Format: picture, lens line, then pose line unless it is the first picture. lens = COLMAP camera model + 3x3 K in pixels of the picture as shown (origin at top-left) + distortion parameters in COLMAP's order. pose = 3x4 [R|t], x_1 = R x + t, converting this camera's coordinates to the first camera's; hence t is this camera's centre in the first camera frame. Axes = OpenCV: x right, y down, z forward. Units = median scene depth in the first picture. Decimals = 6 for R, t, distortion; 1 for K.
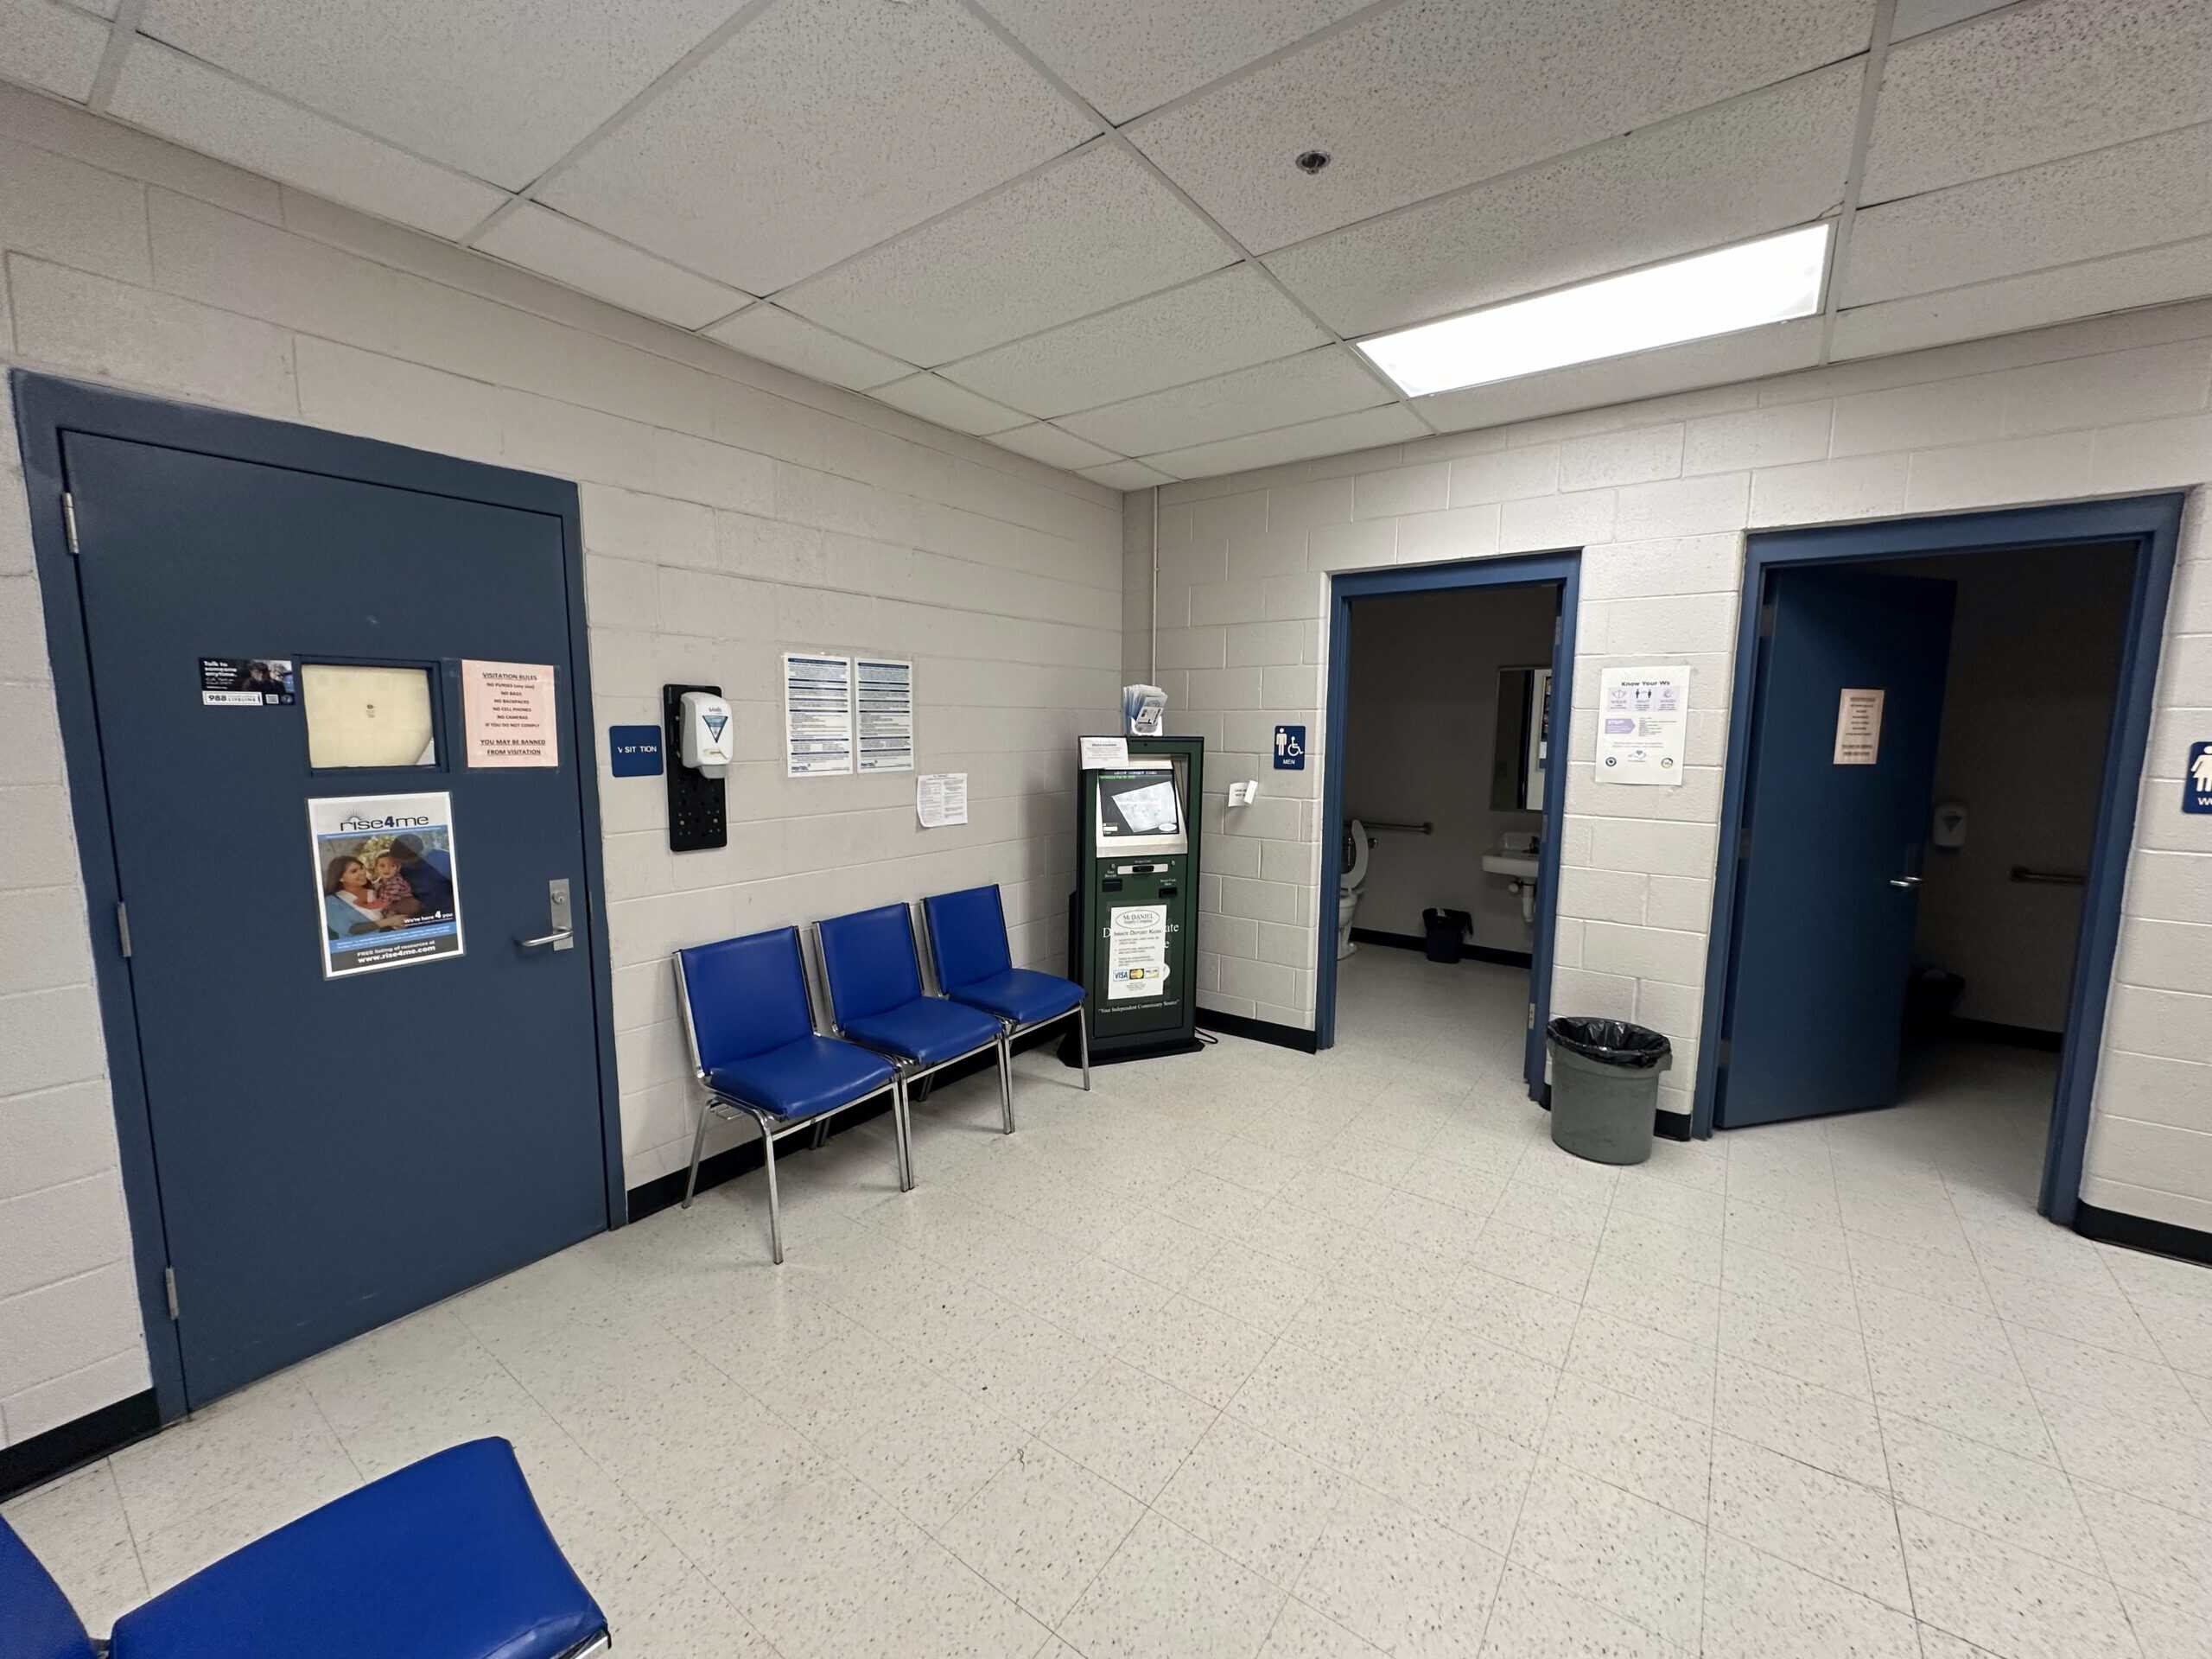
lens RADIAL K [[884.1, 0, 1107.1], [0, 884.1, 831.5], [0, 0, 1]] dist [0.001671, 0.000195]
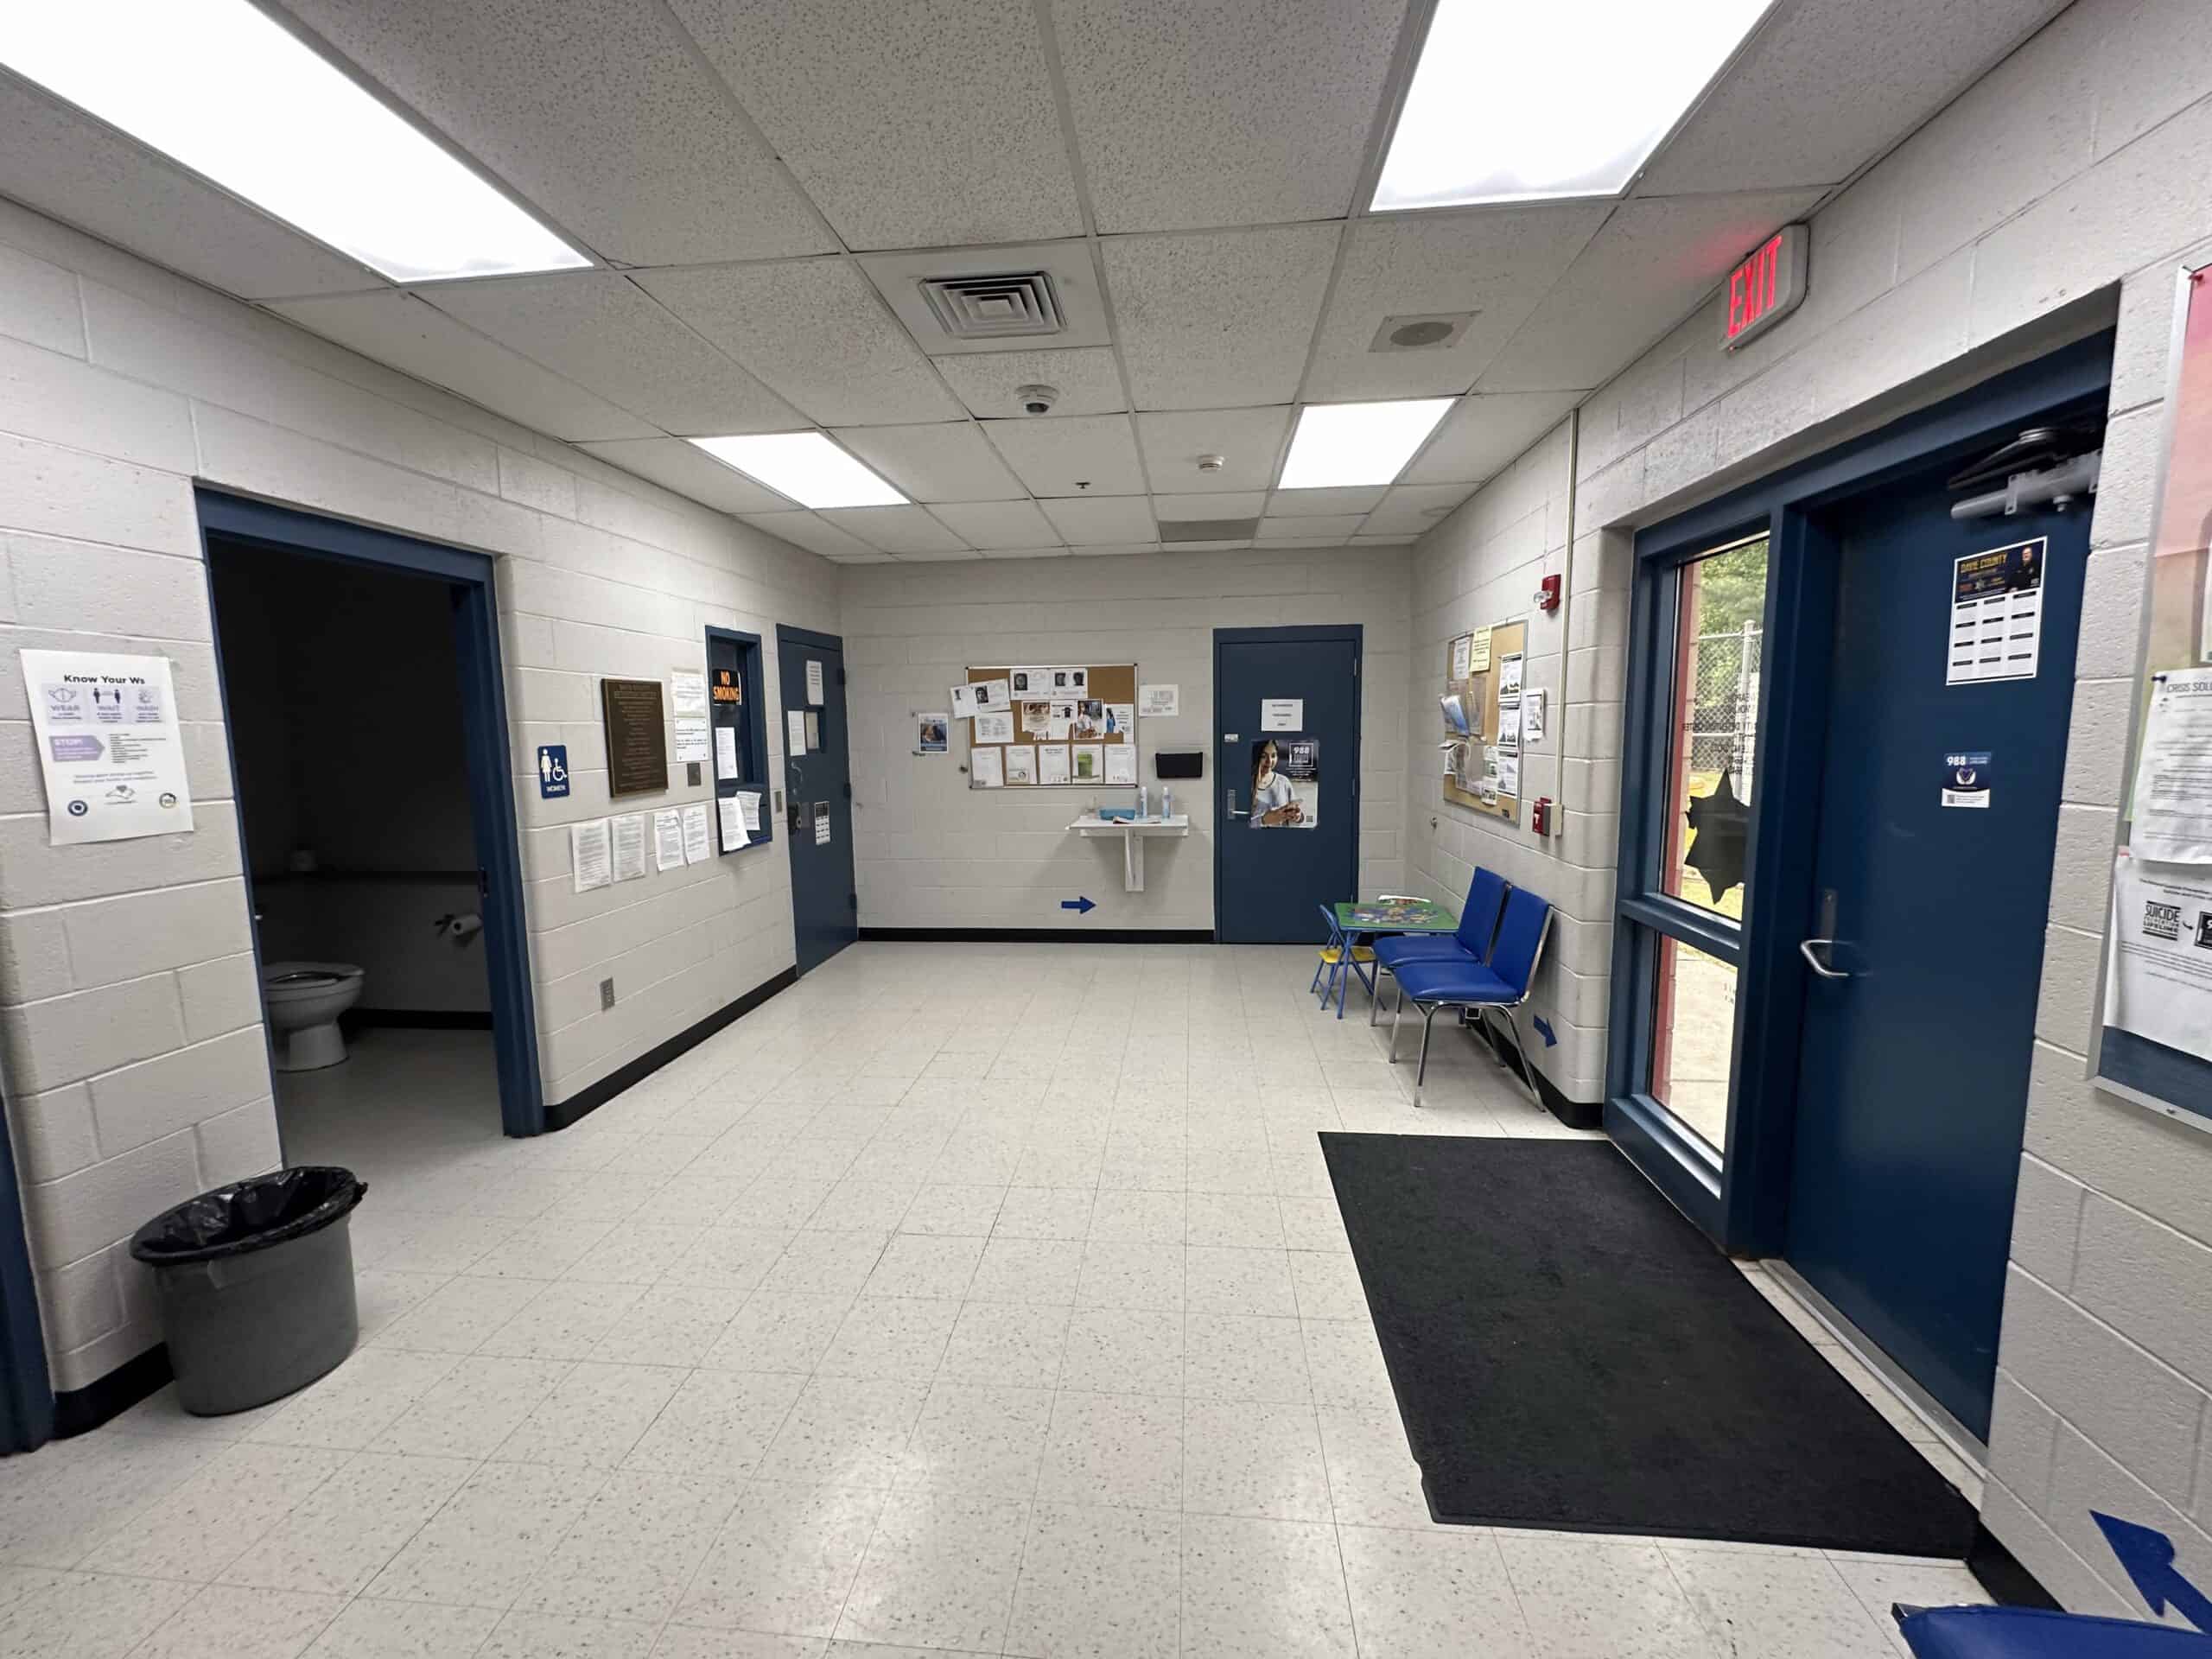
lens RADIAL K [[884.1, 0, 1107.3], [0, 884.1, 826.1], [0, 0, 1]] dist [0.001671, 0.000195]
pose [[-0.505453, -0.098940, 0.857163, -0.306164], [0.116286, 0.976530, 0.181290, -0.097643], [-0.854983, 0.191309, -0.482085, 0.719675]]
